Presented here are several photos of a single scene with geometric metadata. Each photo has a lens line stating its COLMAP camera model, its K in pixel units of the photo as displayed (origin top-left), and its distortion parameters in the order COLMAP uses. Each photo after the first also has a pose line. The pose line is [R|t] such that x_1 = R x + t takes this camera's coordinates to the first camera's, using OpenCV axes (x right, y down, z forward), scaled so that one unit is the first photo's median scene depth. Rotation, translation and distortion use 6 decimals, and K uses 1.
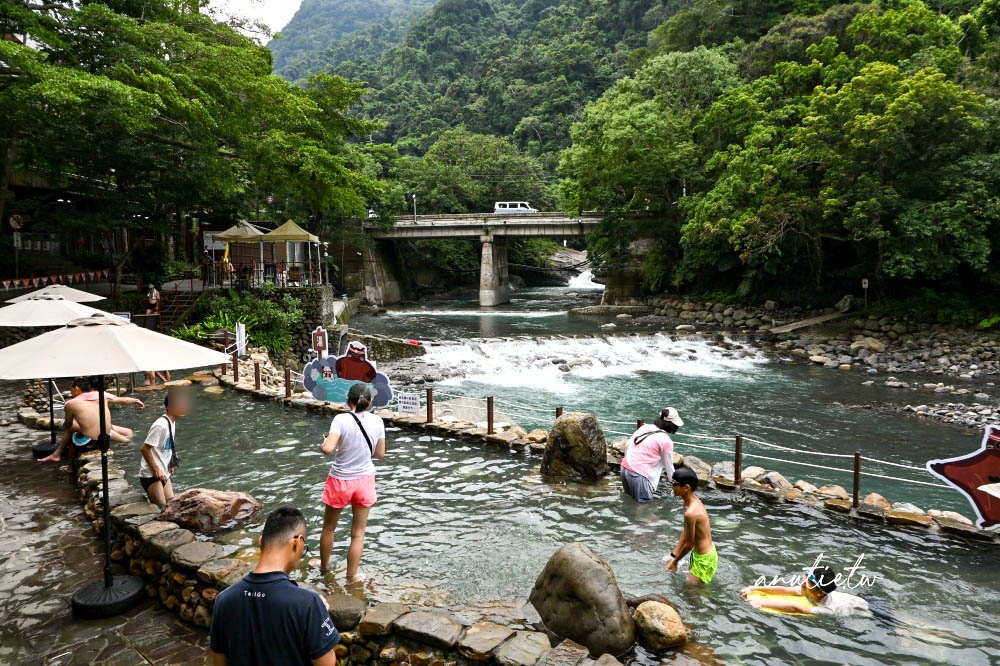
lens RADIAL K [[672.3, 0, 501.0], [0, 672.3, 328.5], [0, 0, 1]] dist [-0.006838, -0.001669]
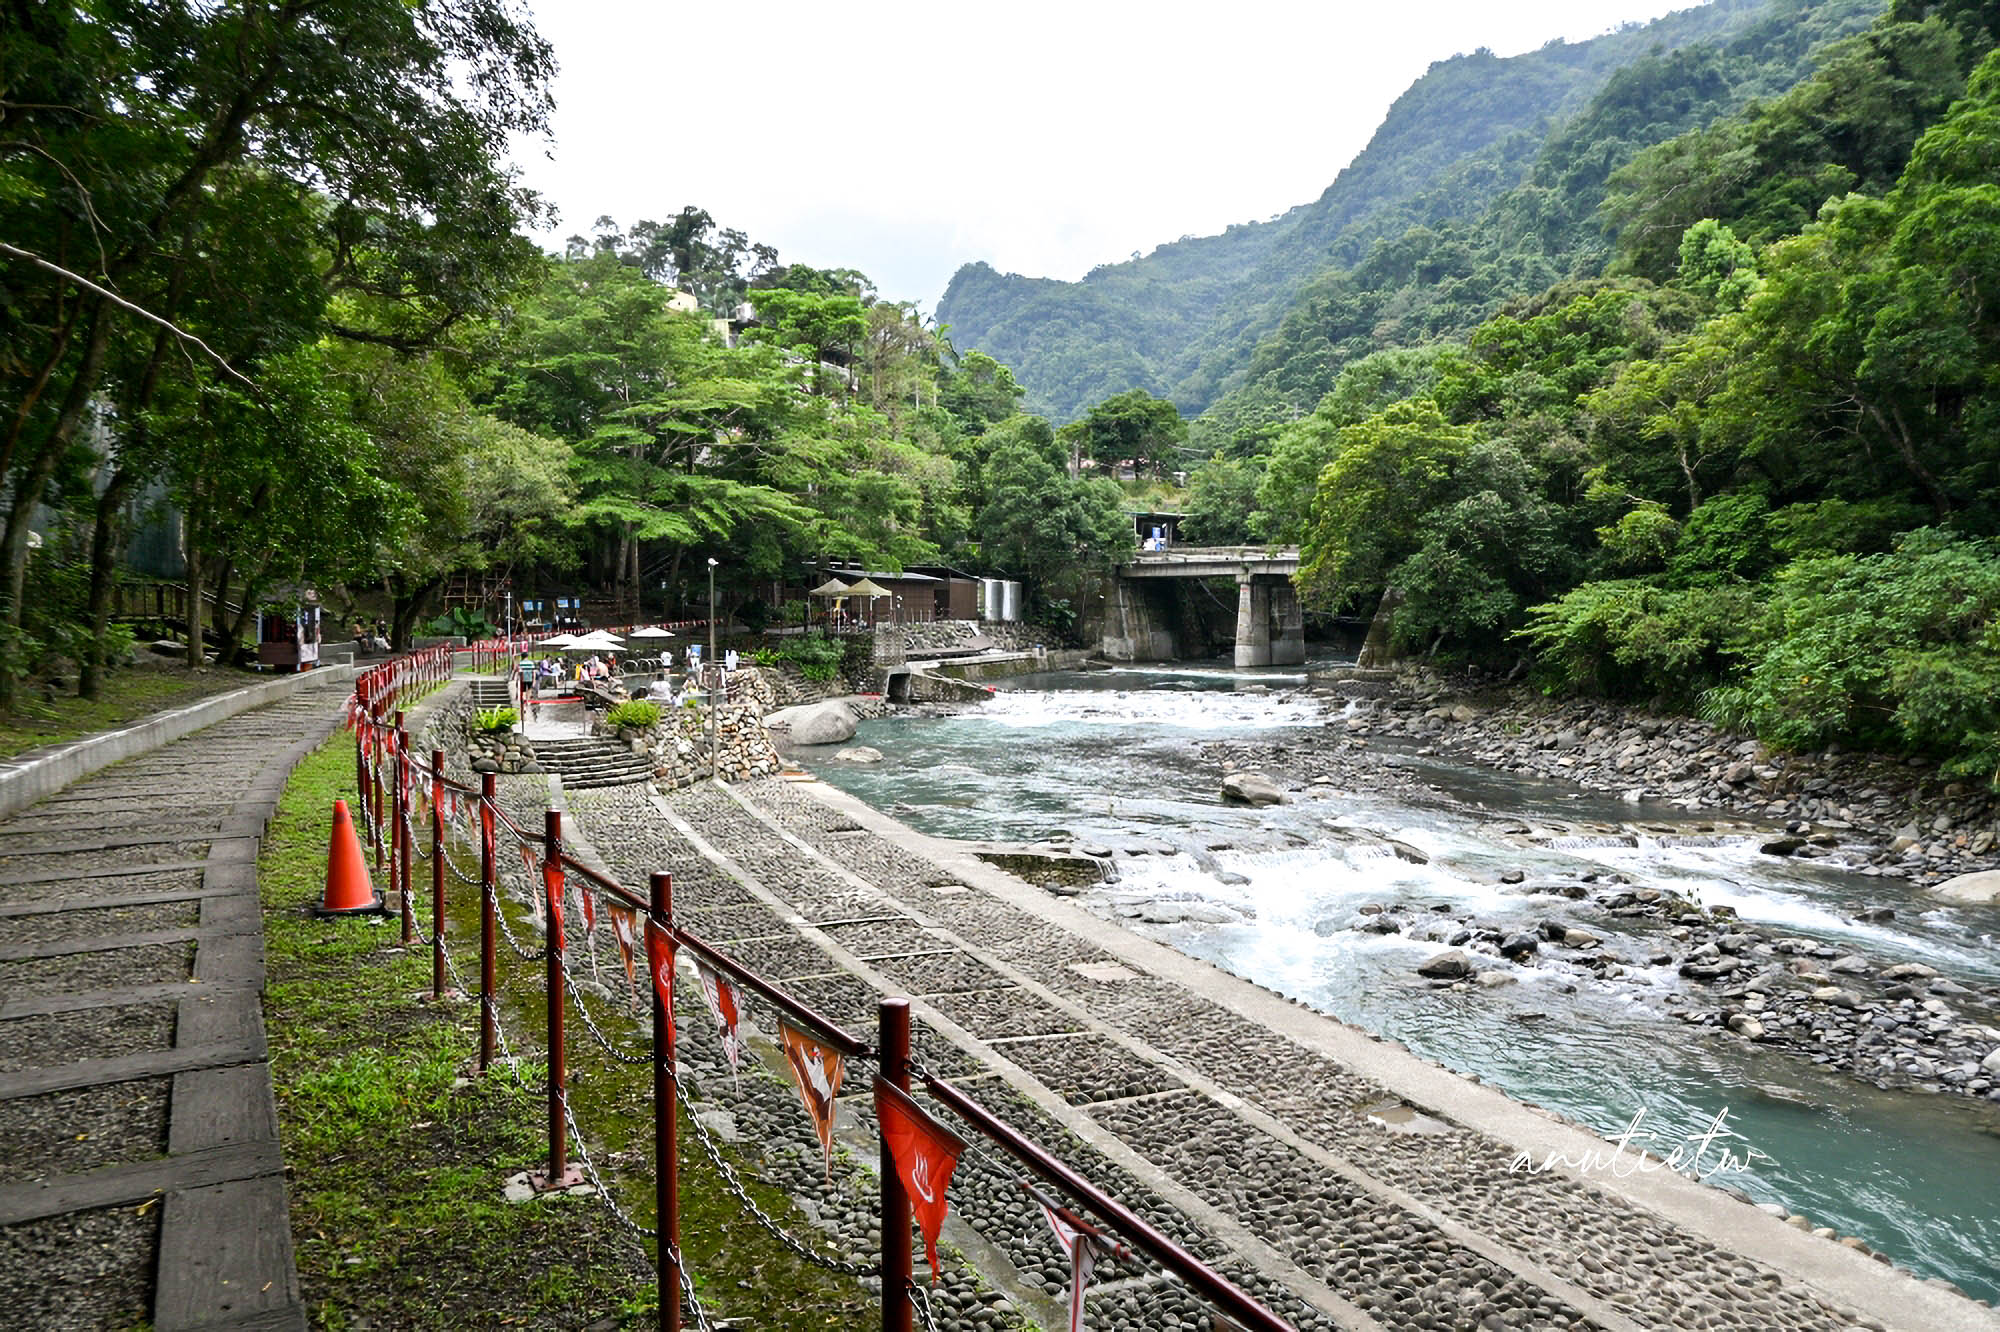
lens RADIAL K [[1329.9, 0, 1005.3], [0, 1329.9, 662.6], [0, 0, 1]] dist [0.023607, 0.000234]
pose [[0.837824, 0.033120, -0.544935, 1.007916], [-0.059030, 0.997802, -0.030114, 0.041604], [0.542740, 0.057398, 0.837937, -0.722127]]
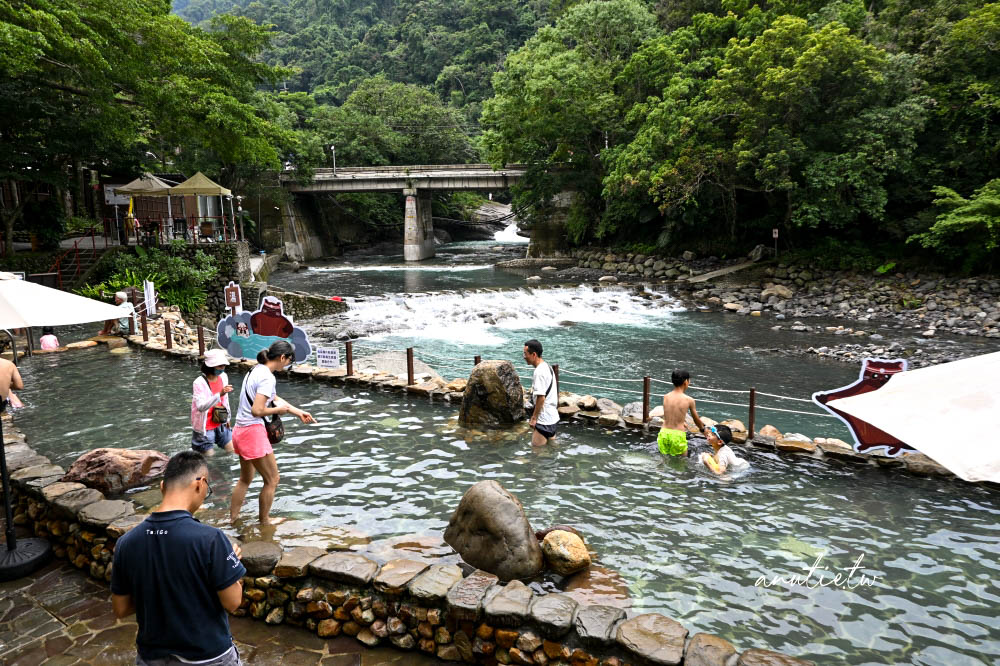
lens RADIAL K [[672.6, 0, 500.9], [0, 672.6, 329.2], [0, 0, 1]] dist [-0.006974, -0.000052]
pose [[0.994068, -0.025807, 0.105654, 0.003713], [0.018548, 0.997436, 0.069113, 0.001729], [-0.107167, -0.066743, 0.991998, -0.002761]]
